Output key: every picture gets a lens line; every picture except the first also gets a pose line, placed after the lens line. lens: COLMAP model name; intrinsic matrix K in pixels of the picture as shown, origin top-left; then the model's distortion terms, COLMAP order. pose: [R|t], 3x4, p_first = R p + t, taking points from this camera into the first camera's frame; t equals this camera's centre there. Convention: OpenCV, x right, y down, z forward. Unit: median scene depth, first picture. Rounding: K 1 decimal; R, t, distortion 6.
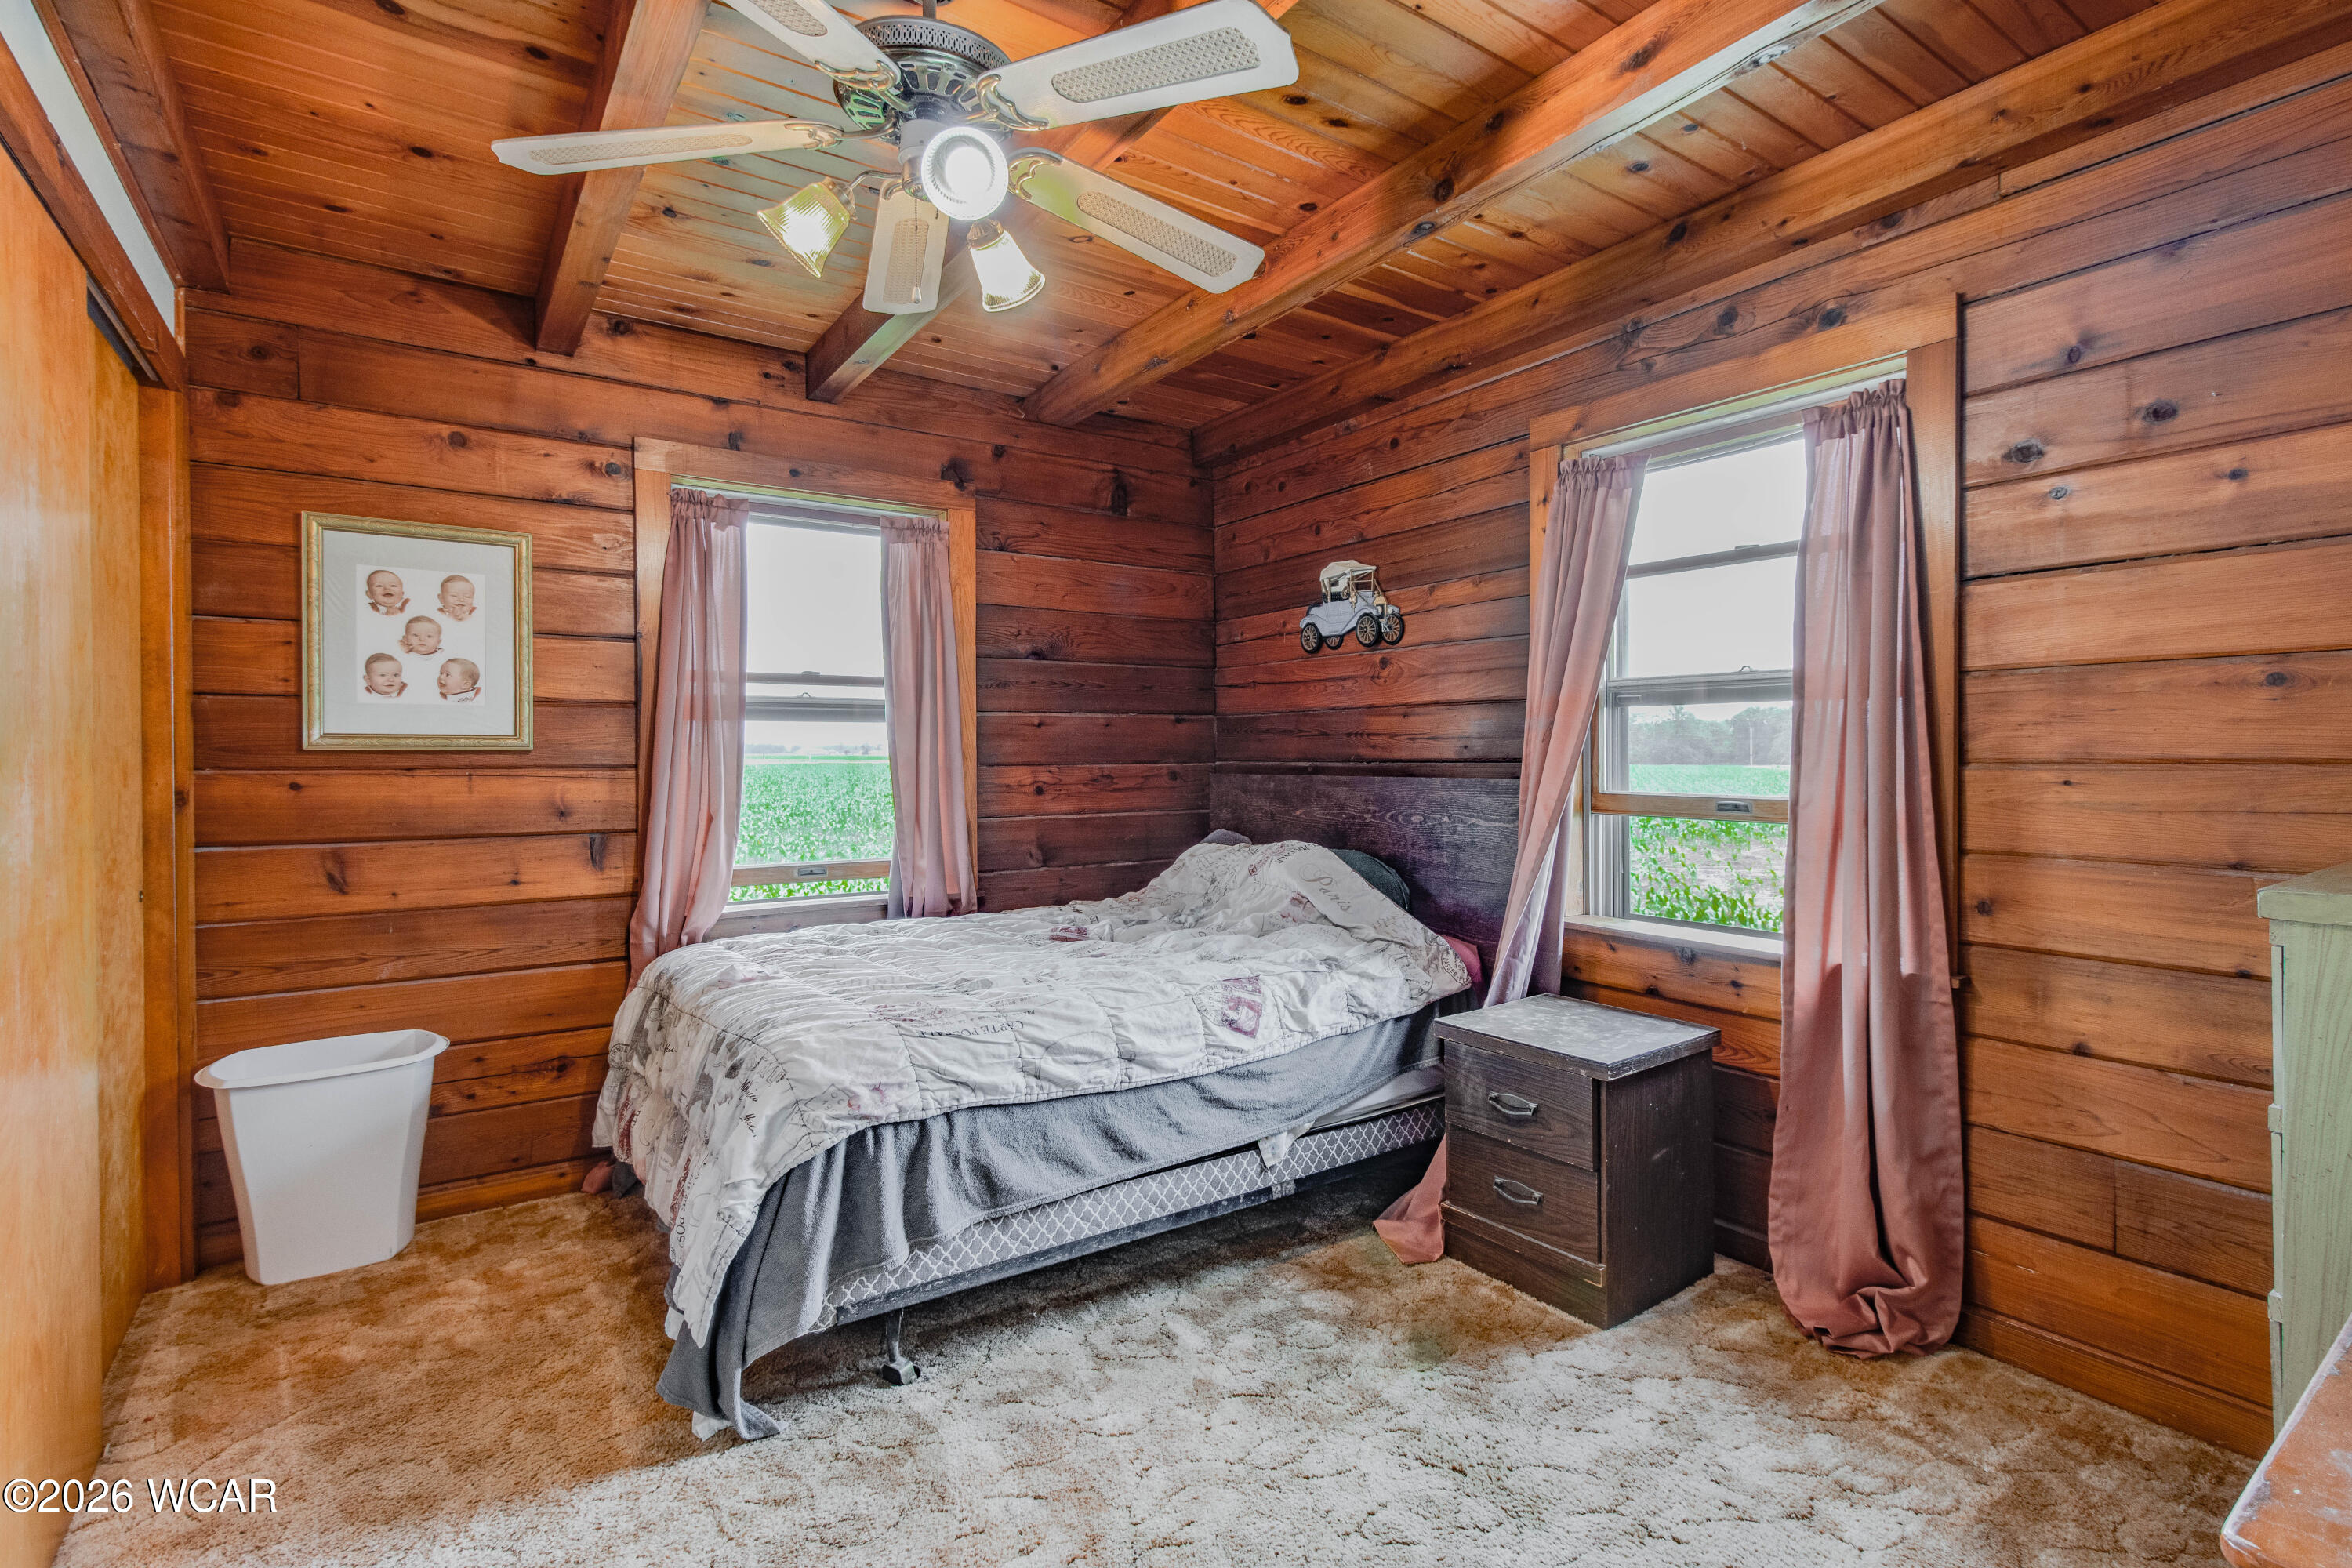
lens RADIAL K [[1121.1, 0, 1185.0], [0, 1121.1, 781.0], [0, 0, 1]] dist [0.002794, -0.000078]
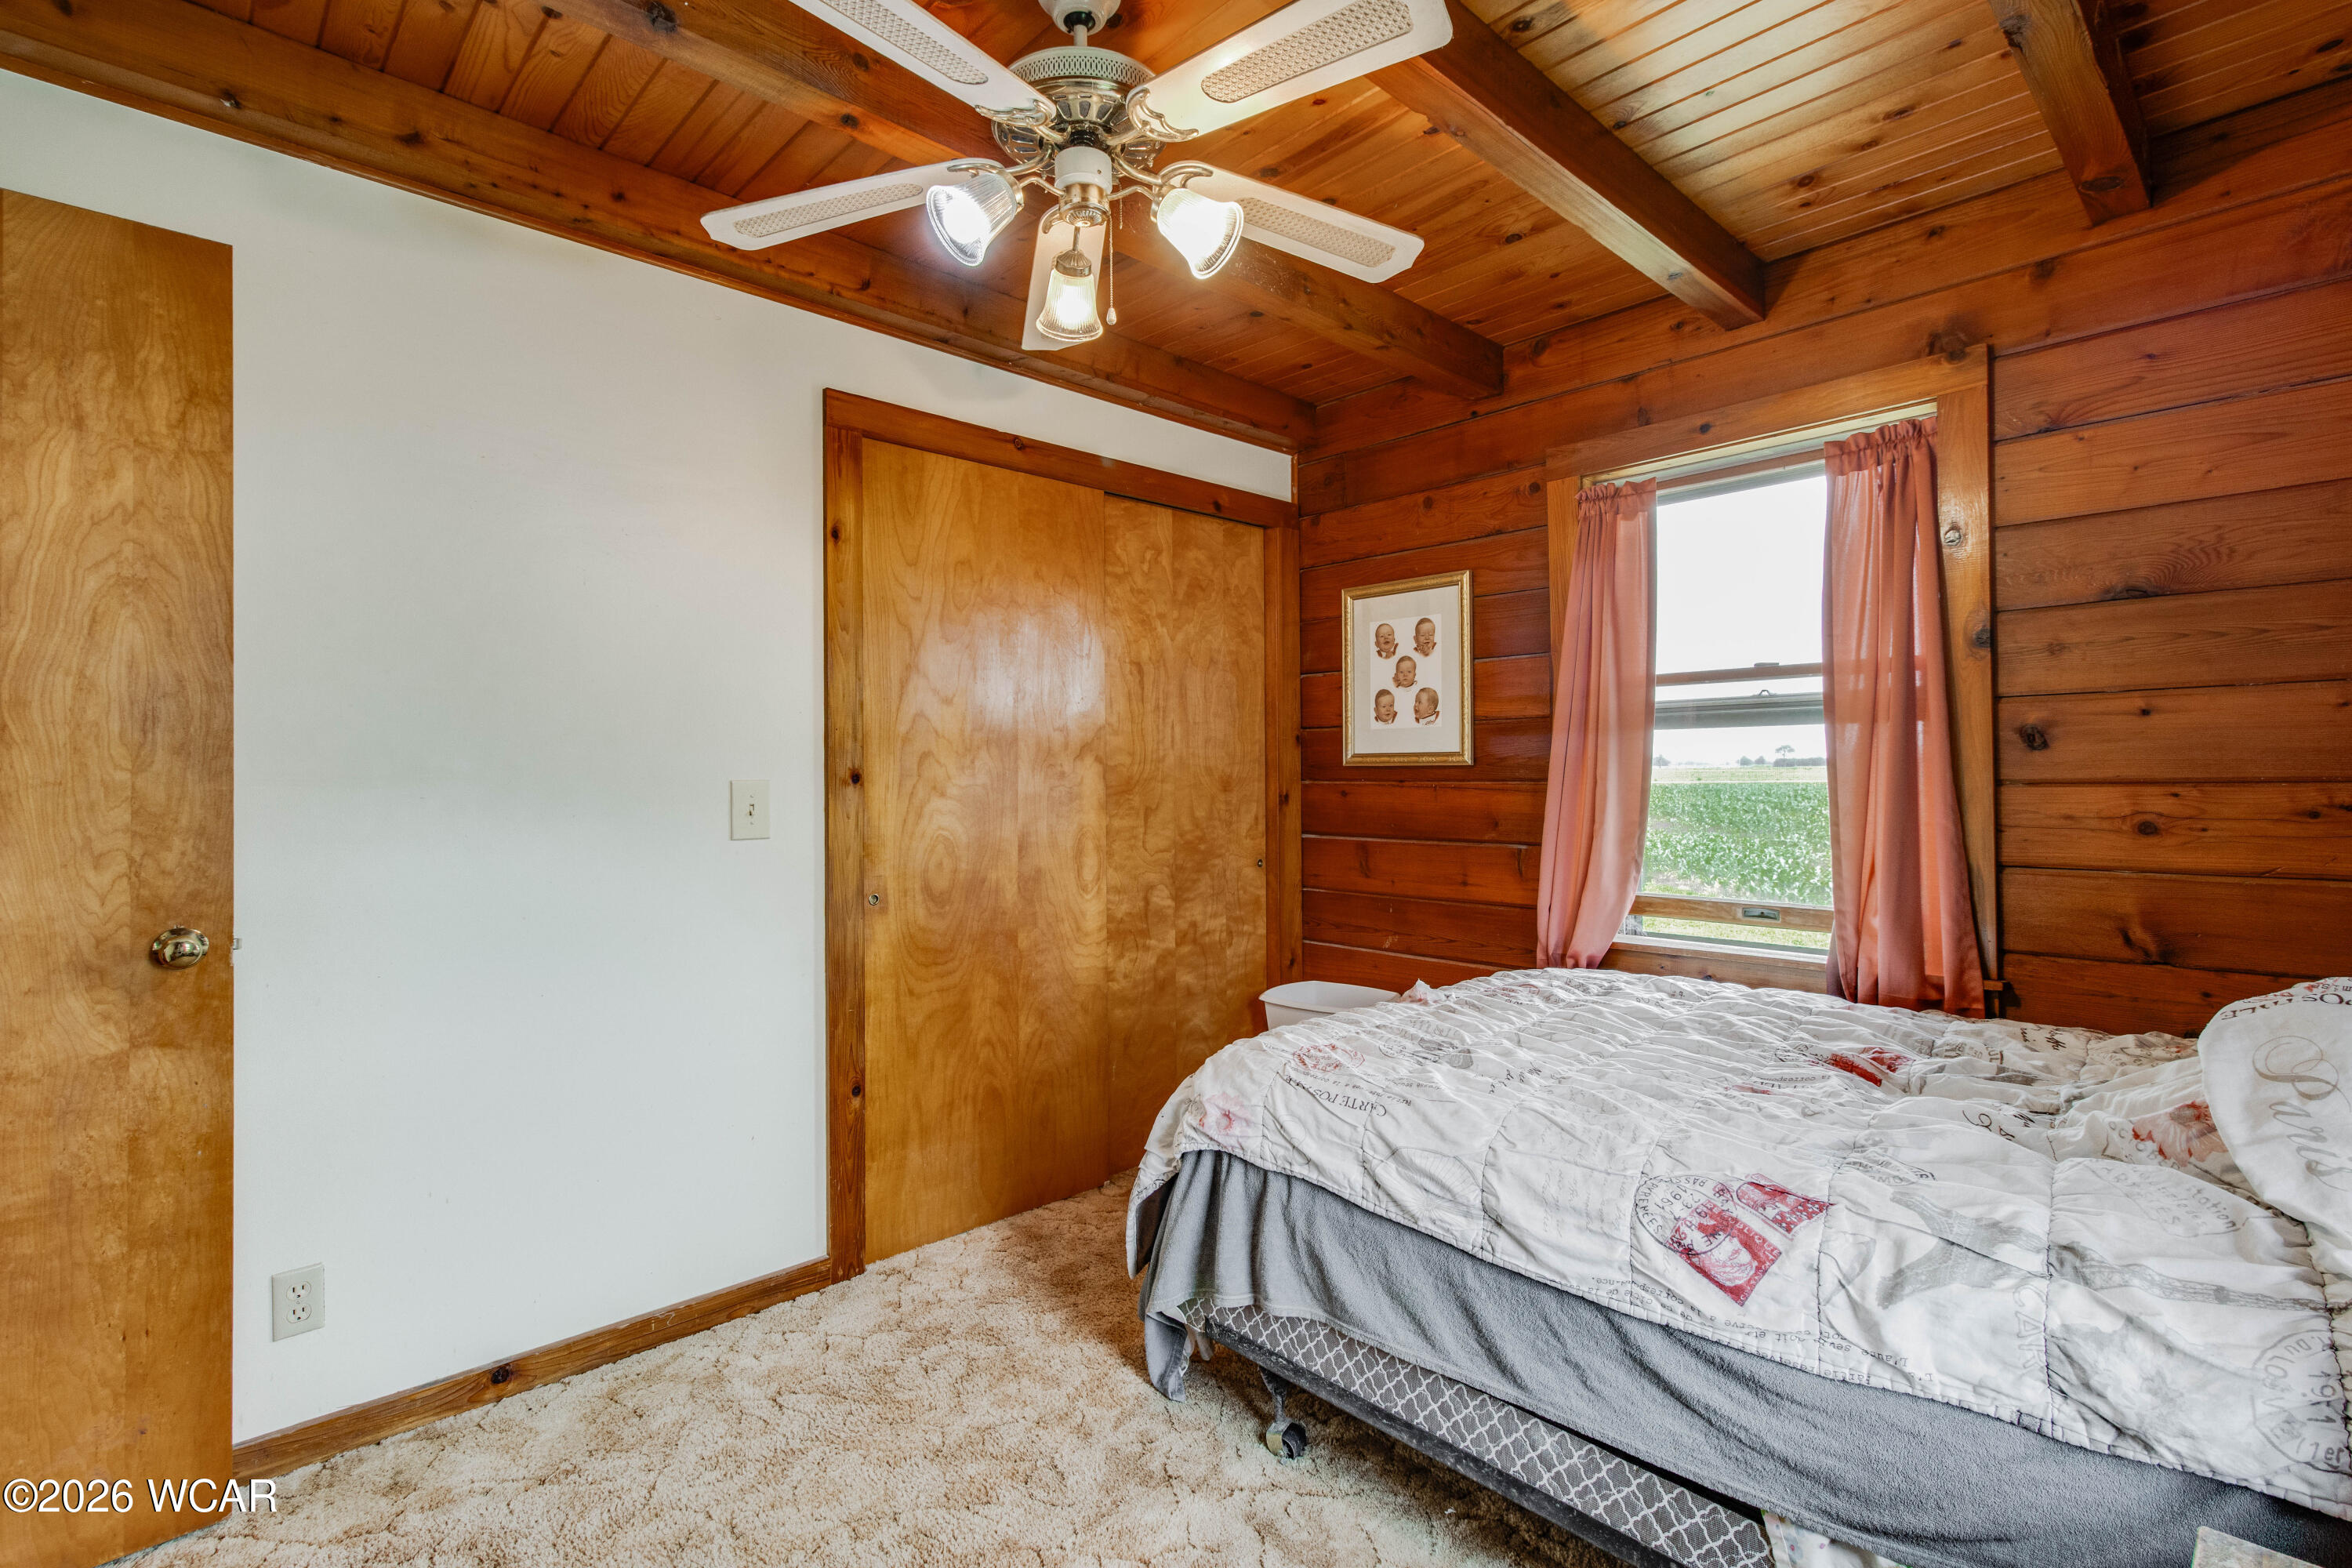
lens RADIAL K [[1121.1, 0, 1182.5], [0, 1121.1, 774.0], [0, 0, 1]] dist [0.002794, -0.000078]
pose [[0.138470, 0.002778, -0.990363, 0.548220], [-0.015256, 0.999883, 0.000672, -0.017480], [0.990249, 0.015016, 0.138496, 0.660563]]
